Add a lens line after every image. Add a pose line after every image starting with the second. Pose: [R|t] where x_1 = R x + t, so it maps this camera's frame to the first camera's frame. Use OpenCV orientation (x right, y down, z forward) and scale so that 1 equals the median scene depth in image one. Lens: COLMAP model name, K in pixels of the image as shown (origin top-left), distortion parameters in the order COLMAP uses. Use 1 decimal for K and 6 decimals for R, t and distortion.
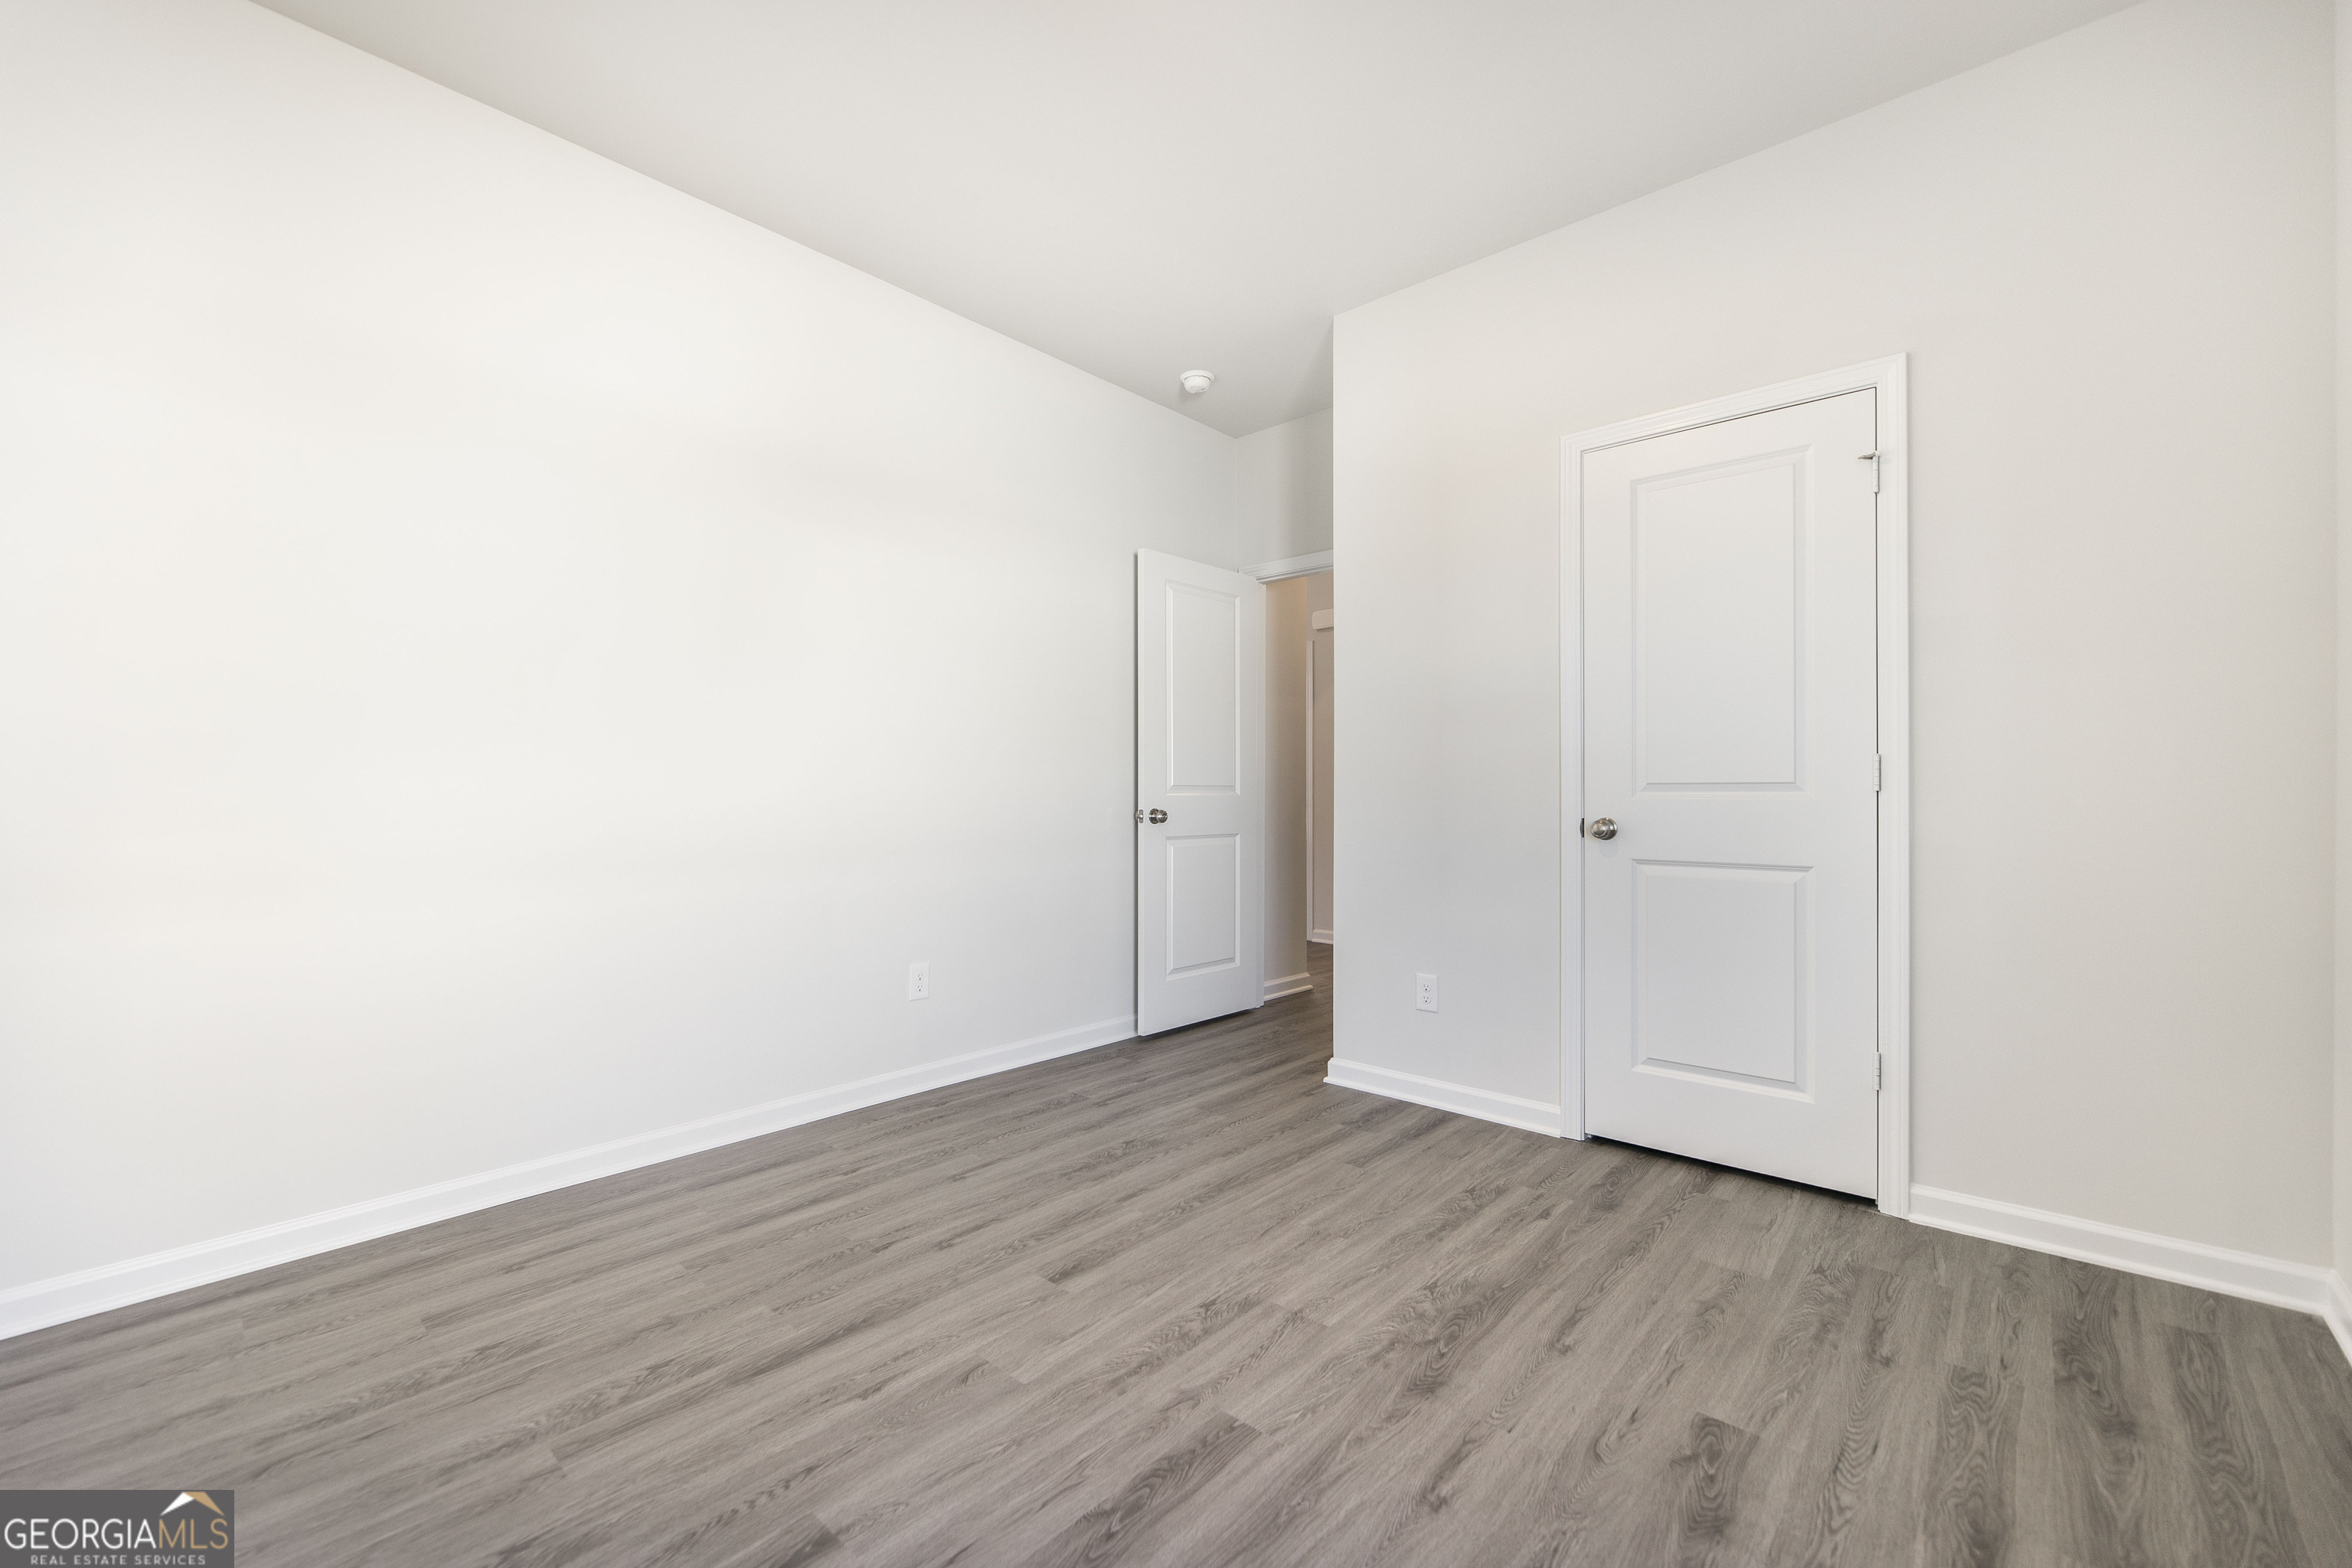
lens RADIAL K [[963.7, 0, 1175.9], [0, 963.7, 788.5], [0, 0, 1]] dist [0.000407, 0.000060]
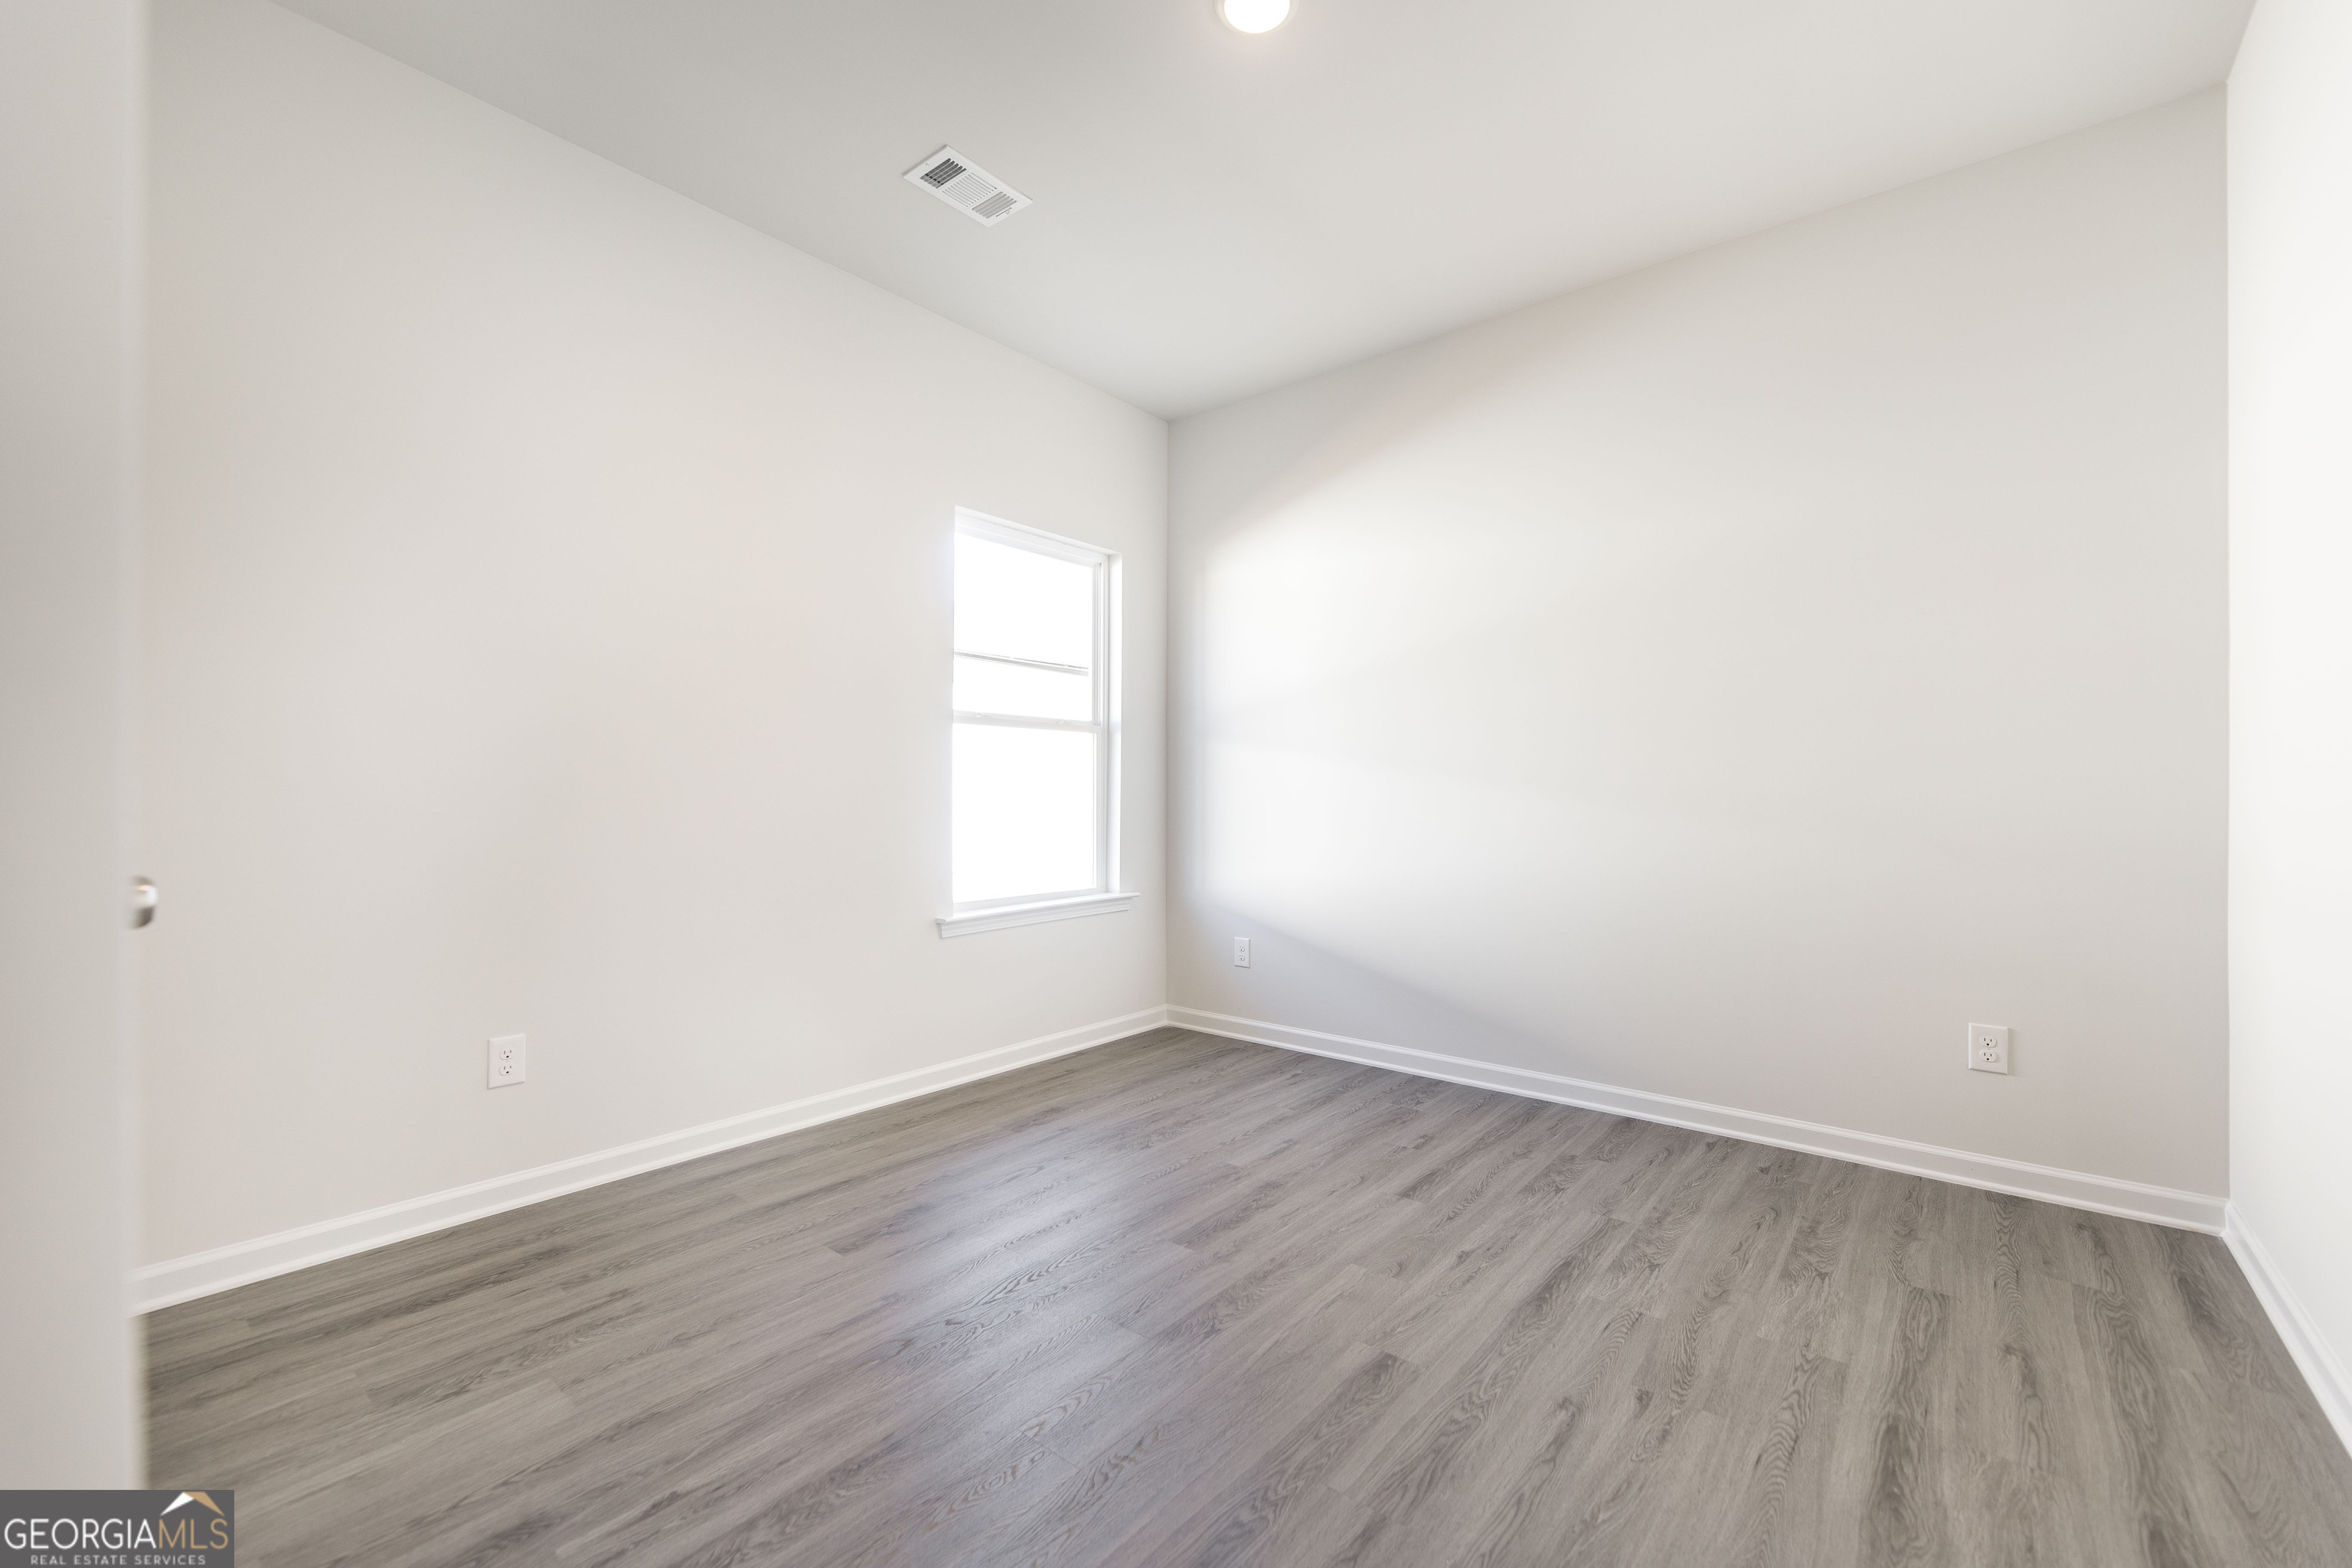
lens RADIAL K [[963.7, 0, 1177.2], [0, 963.7, 790.2], [0, 0, 1]] dist [0.000407, 0.000060]
pose [[-0.999272, -0.003897, -0.037947, 0.111361], [-0.003586, 0.999959, -0.008272, 0.004023], [0.037978, -0.008130, -0.999245, 2.044379]]
